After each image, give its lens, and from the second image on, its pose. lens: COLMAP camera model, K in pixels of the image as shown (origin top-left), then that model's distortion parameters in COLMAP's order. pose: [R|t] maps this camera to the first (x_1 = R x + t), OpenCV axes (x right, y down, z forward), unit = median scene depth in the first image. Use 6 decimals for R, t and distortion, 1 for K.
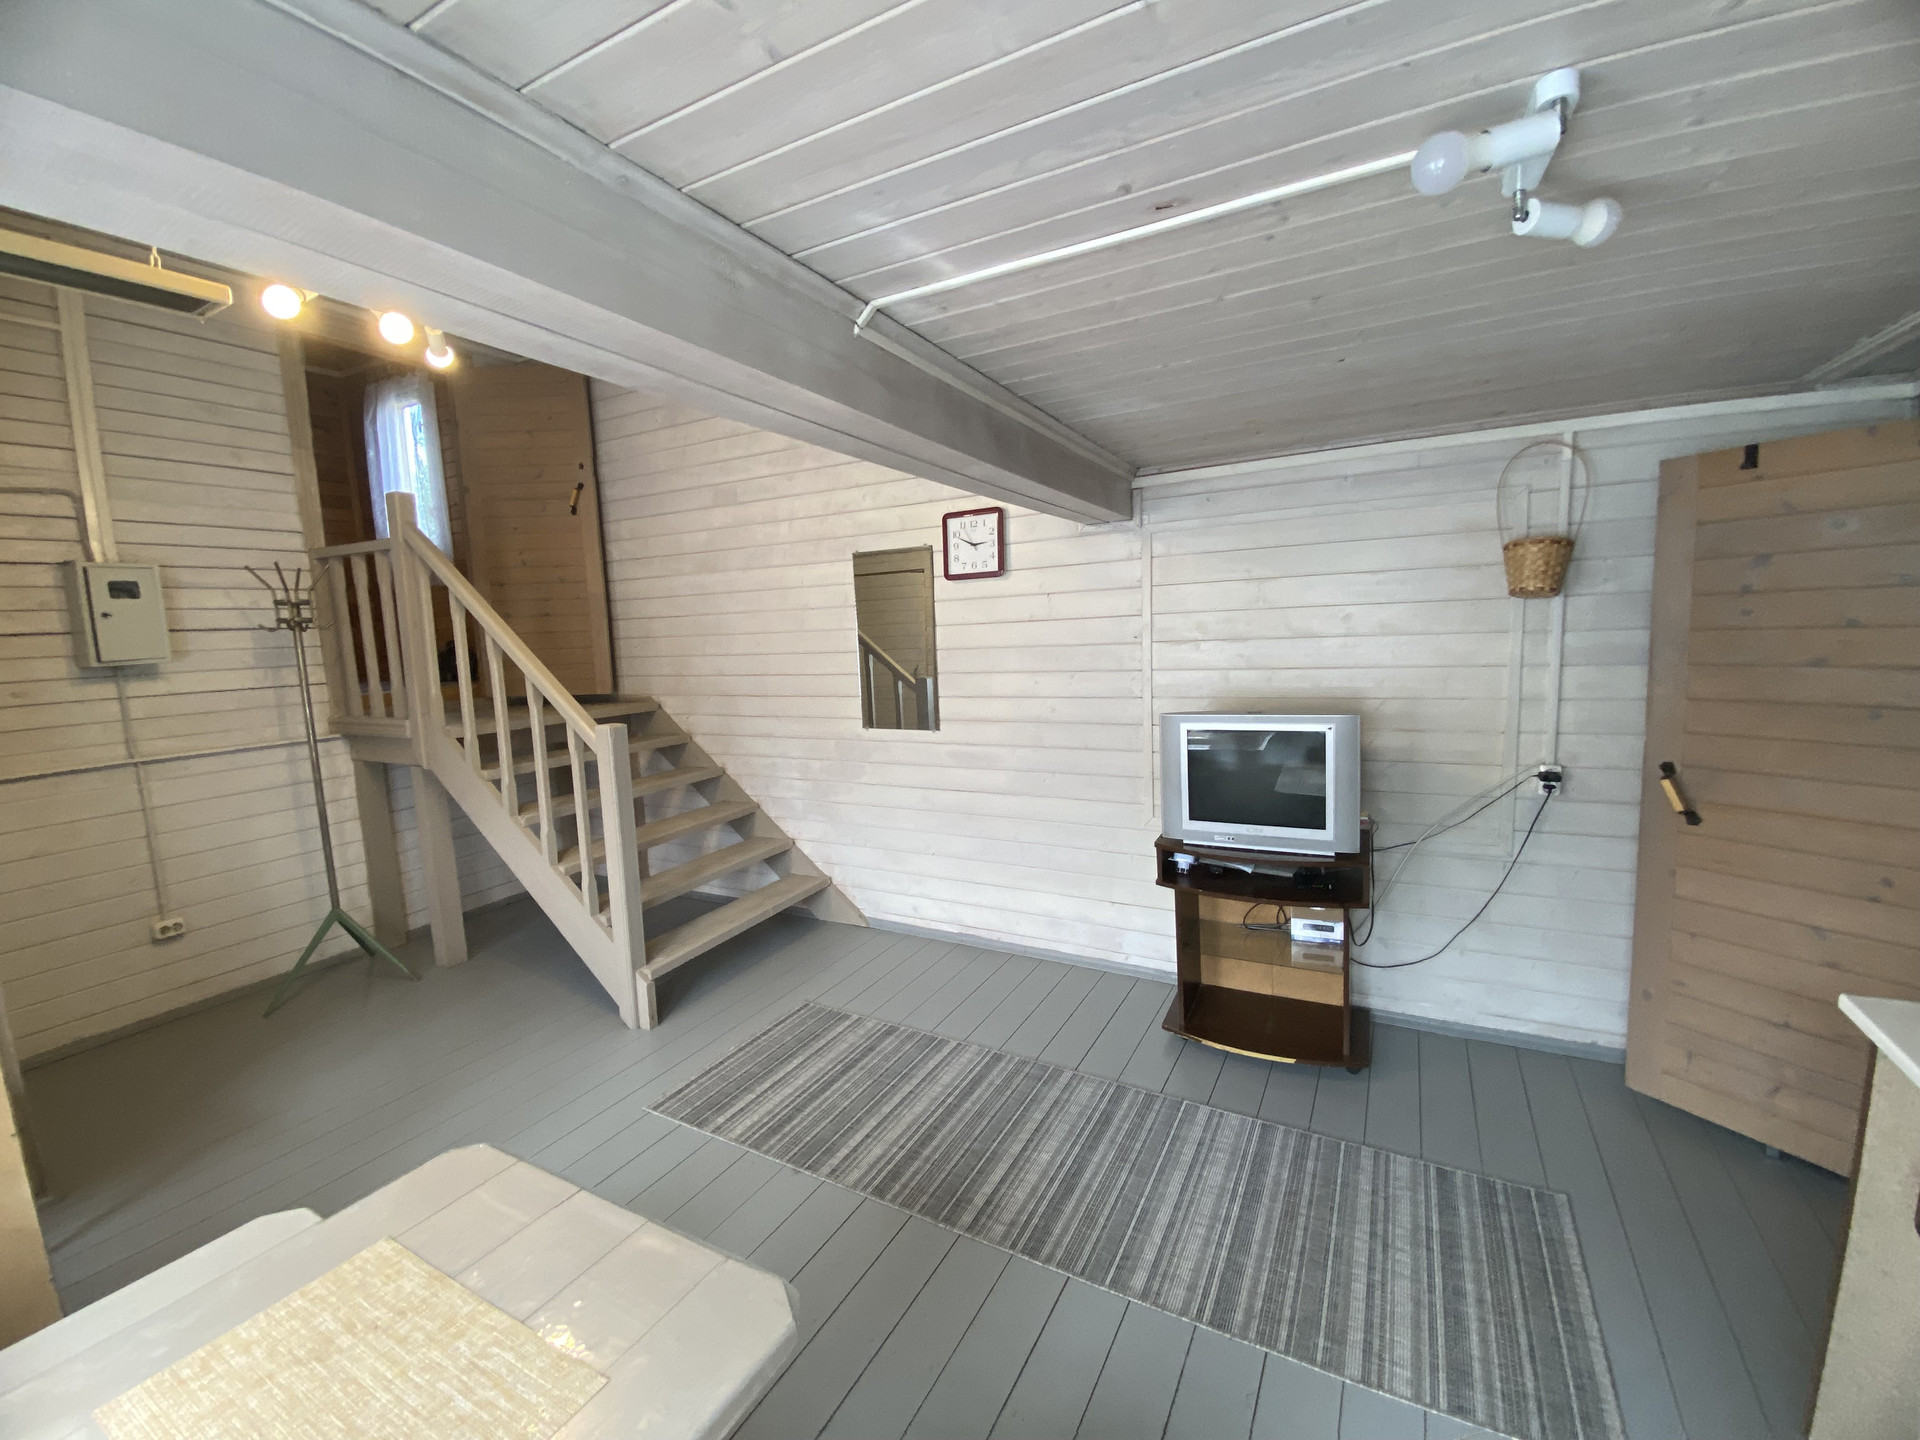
lens RADIAL K [[785.1, 0, 961.9], [0, 785.1, 720.4], [0, 0, 1]] dist [0.018822, -0.021890]
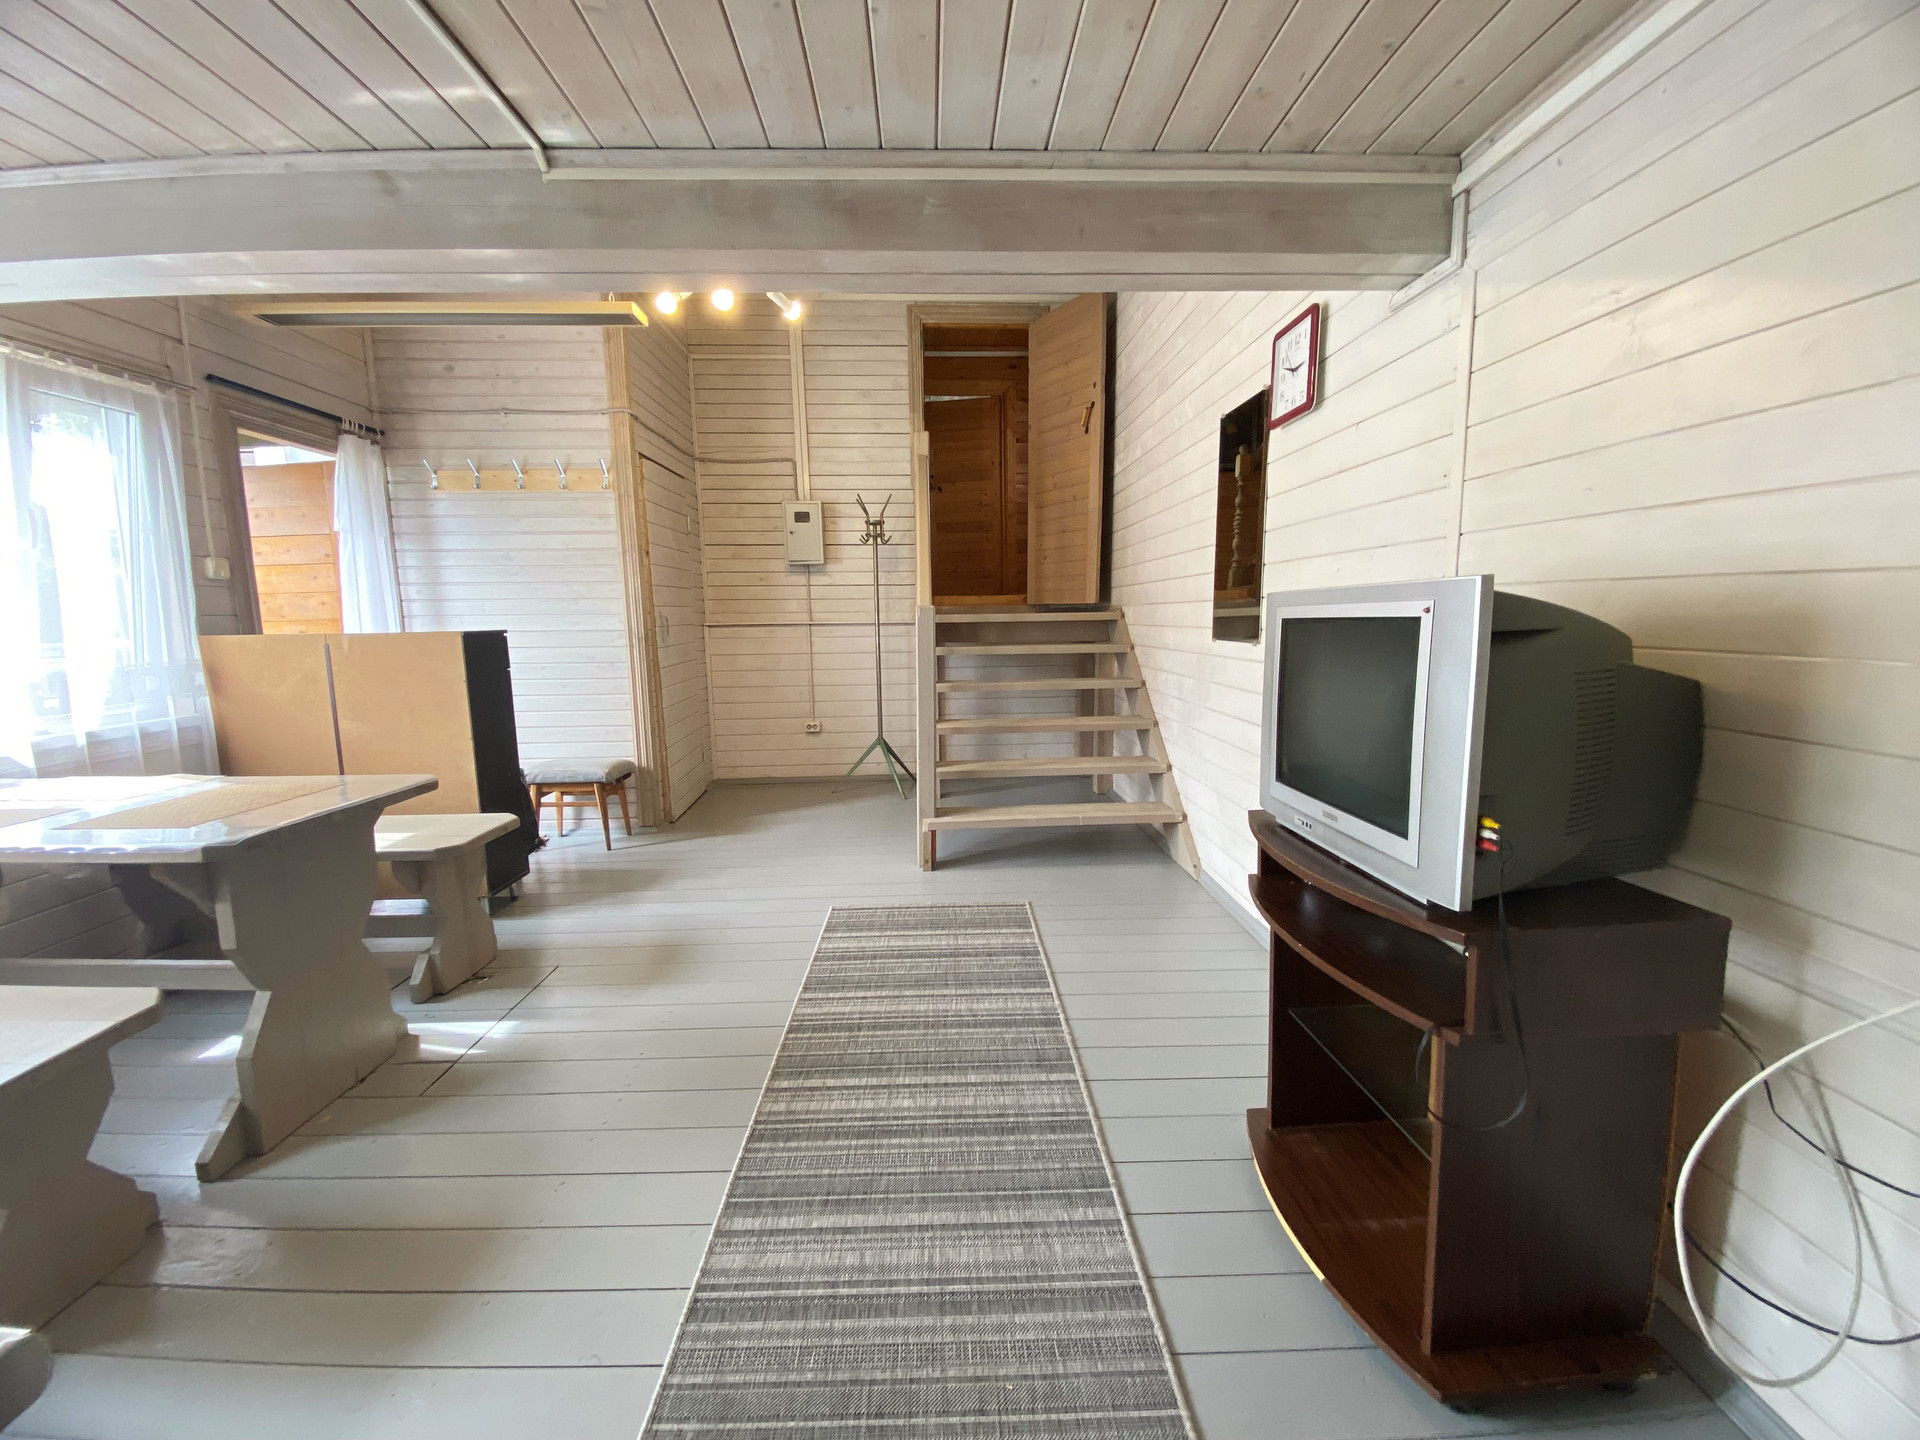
lens RADIAL K [[772.8, 0, 949.5], [0, 772.8, 731.4], [0, 0, 1]] dist [0.018328, -0.032171]
pose [[0.497129, 0.163663, -0.852101, 0.636747], [-0.105971, 0.986150, 0.127584, 0.044515], [0.861181, 0.026873, 0.507588, 0.507181]]
